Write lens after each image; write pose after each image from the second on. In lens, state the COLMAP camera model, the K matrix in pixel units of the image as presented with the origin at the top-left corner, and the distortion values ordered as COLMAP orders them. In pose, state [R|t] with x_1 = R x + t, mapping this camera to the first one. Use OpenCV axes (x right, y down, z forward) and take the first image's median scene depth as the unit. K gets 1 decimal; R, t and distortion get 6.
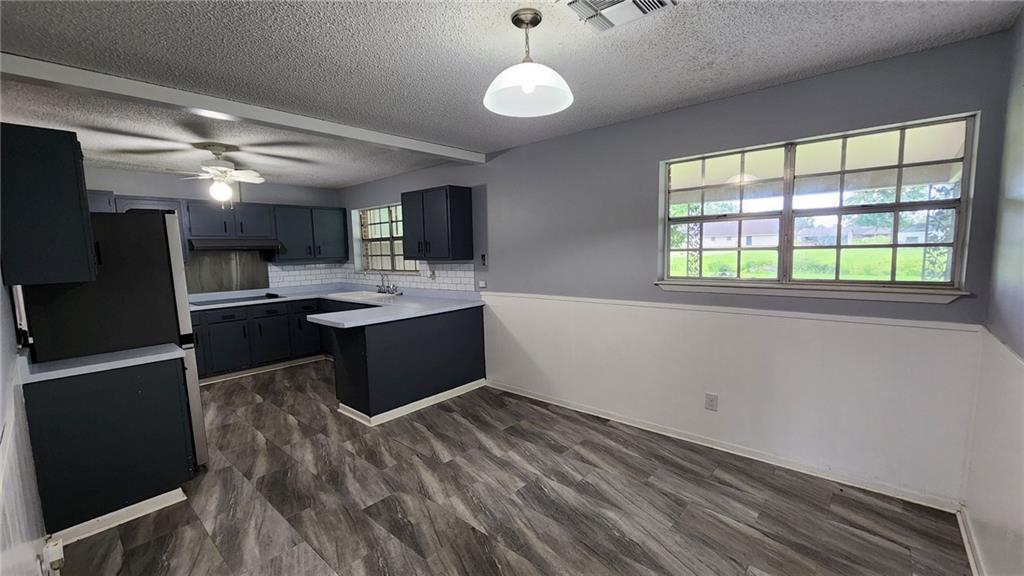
lens RADIAL K [[414.7, 0, 513.1], [0, 414.7, 290.2], [0, 0, 1]] dist [-0.000855, -0.001099]
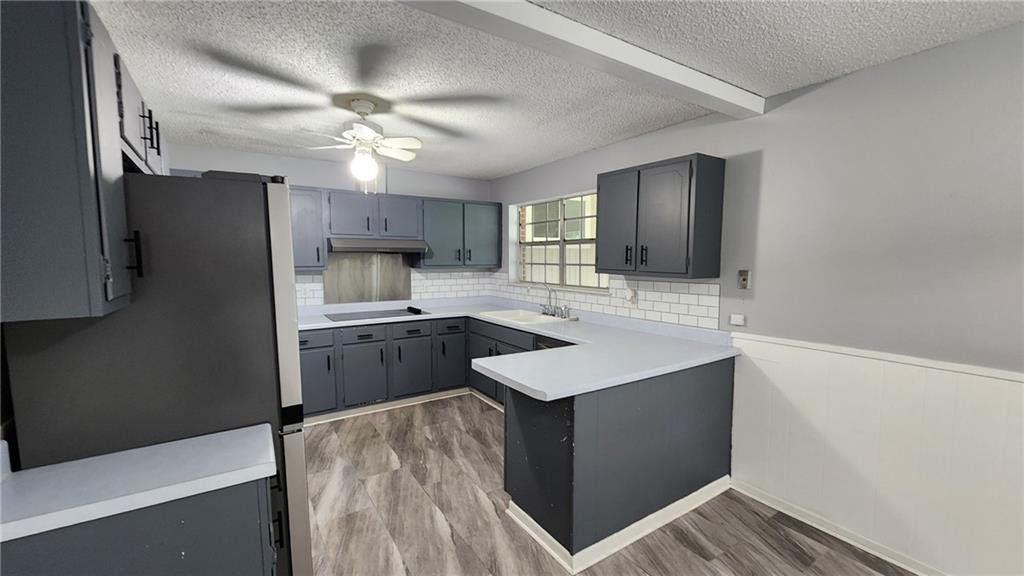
lens RADIAL K [[414.7, 0, 511.7], [0, 414.7, 291.4], [0, 0, 1]] dist [-0.000855, -0.001099]
pose [[0.962246, 0.049026, -0.267728, -0.233563], [-0.052870, 0.998576, -0.007164, -0.034509], [0.266995, 0.021049, 0.963468, 0.345160]]
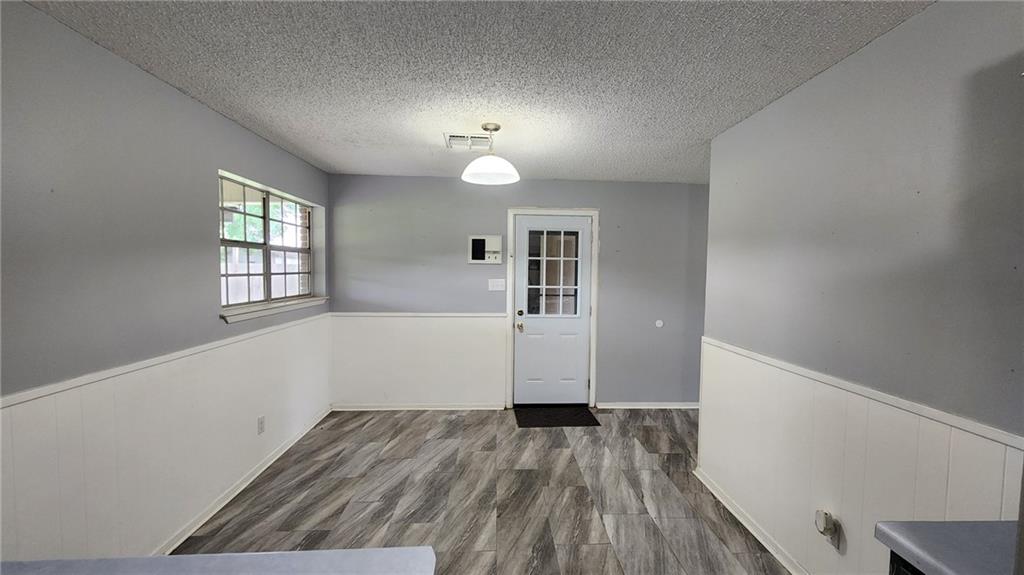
lens RADIAL K [[414.7, 0, 513.3], [0, 414.7, 290.1], [0, 0, 1]] dist [-0.000855, -0.001099]
pose [[-0.689501, -0.018970, 0.724036, -0.493896], [0.079365, 0.991658, 0.101561, -0.081948], [-0.719923, 0.127490, -0.682244, 0.877982]]
